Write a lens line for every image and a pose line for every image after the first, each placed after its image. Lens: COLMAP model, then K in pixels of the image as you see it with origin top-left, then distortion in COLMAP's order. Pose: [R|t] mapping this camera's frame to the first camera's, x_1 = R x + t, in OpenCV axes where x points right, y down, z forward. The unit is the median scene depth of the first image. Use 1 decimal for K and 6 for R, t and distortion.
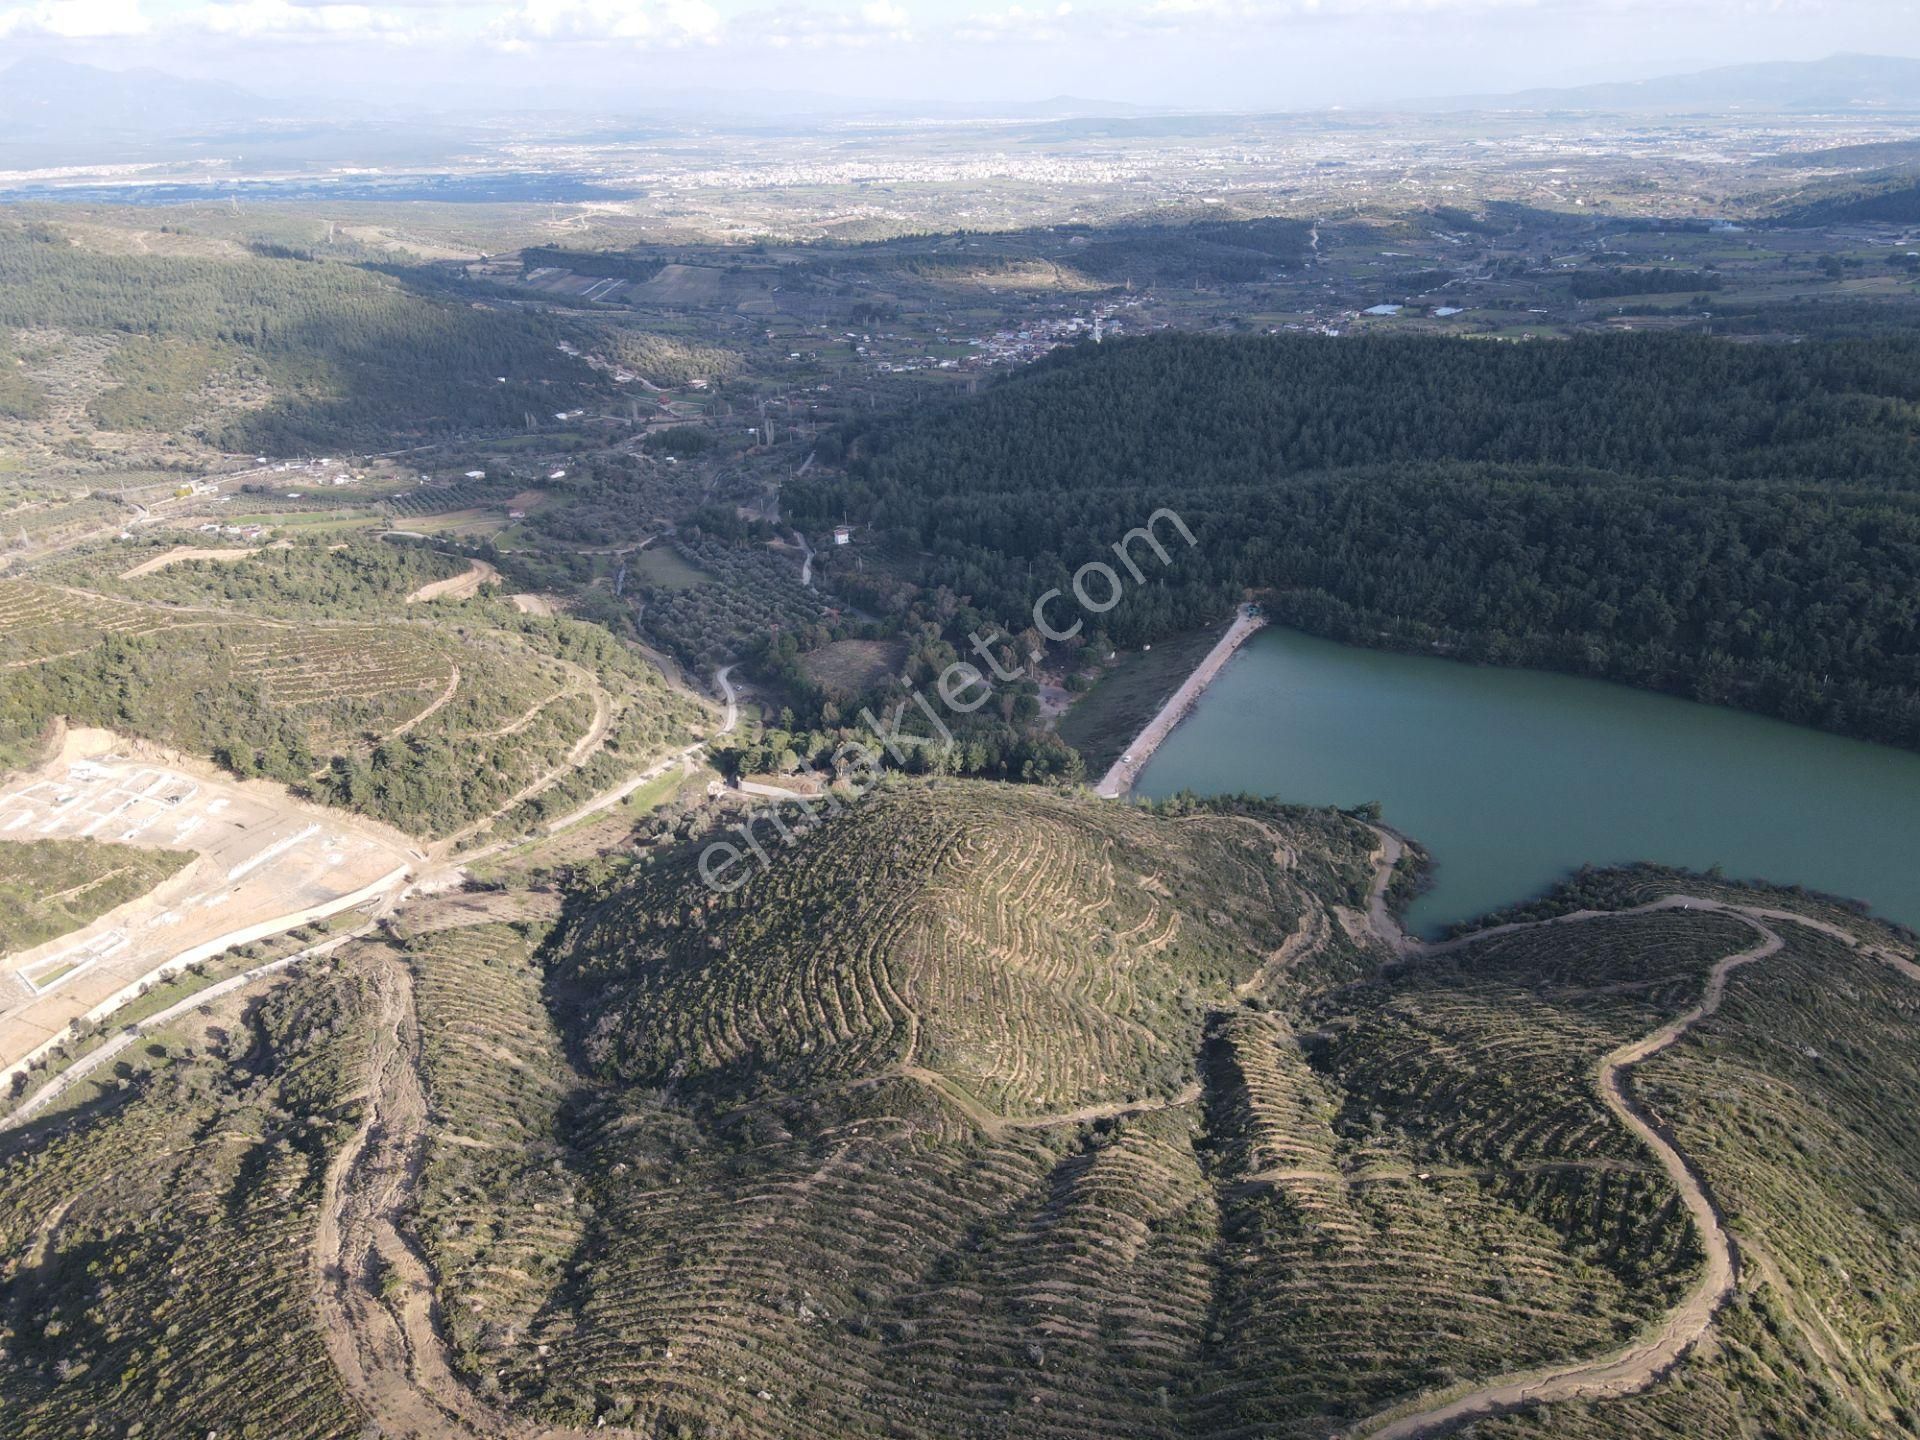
lens RADIAL K [[1406.6, 0, 950.2], [0, 1406.6, 713.8], [0, 0, 1]] dist [0.007606, 0.013307]
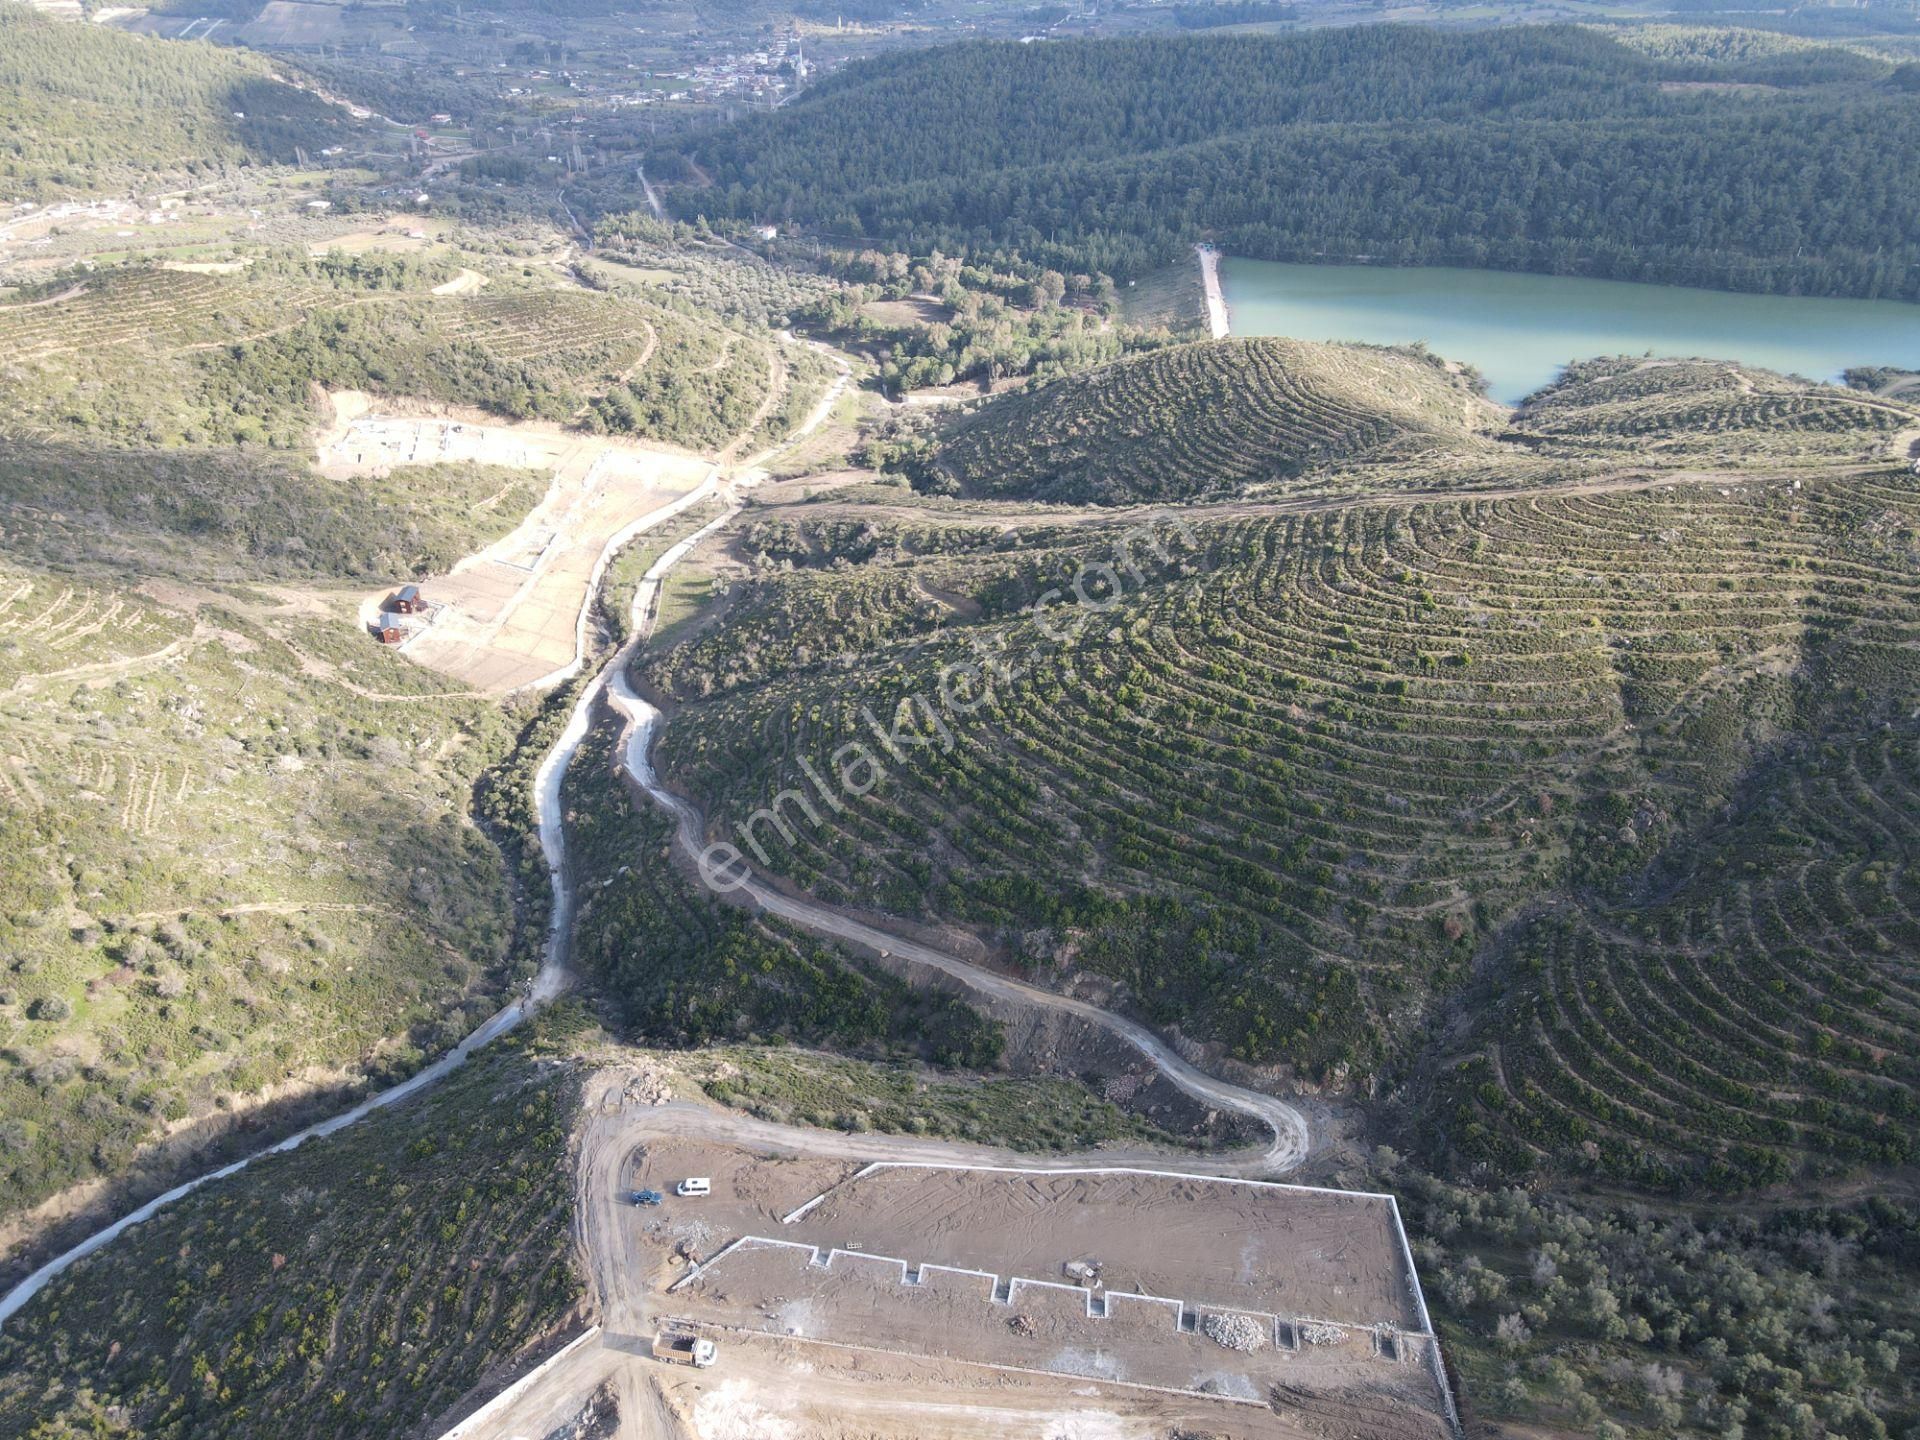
lens RADIAL K [[1406.6, 0, 950.2], [0, 1406.6, 713.8], [0, 0, 1]] dist [0.007606, 0.013307]
pose [[0.939244, -0.159623, 0.303878, -0.555760], [0.115258, 0.980556, 0.158826, 0.134977], [-0.323322, -0.114151, 0.939379, -0.174300]]
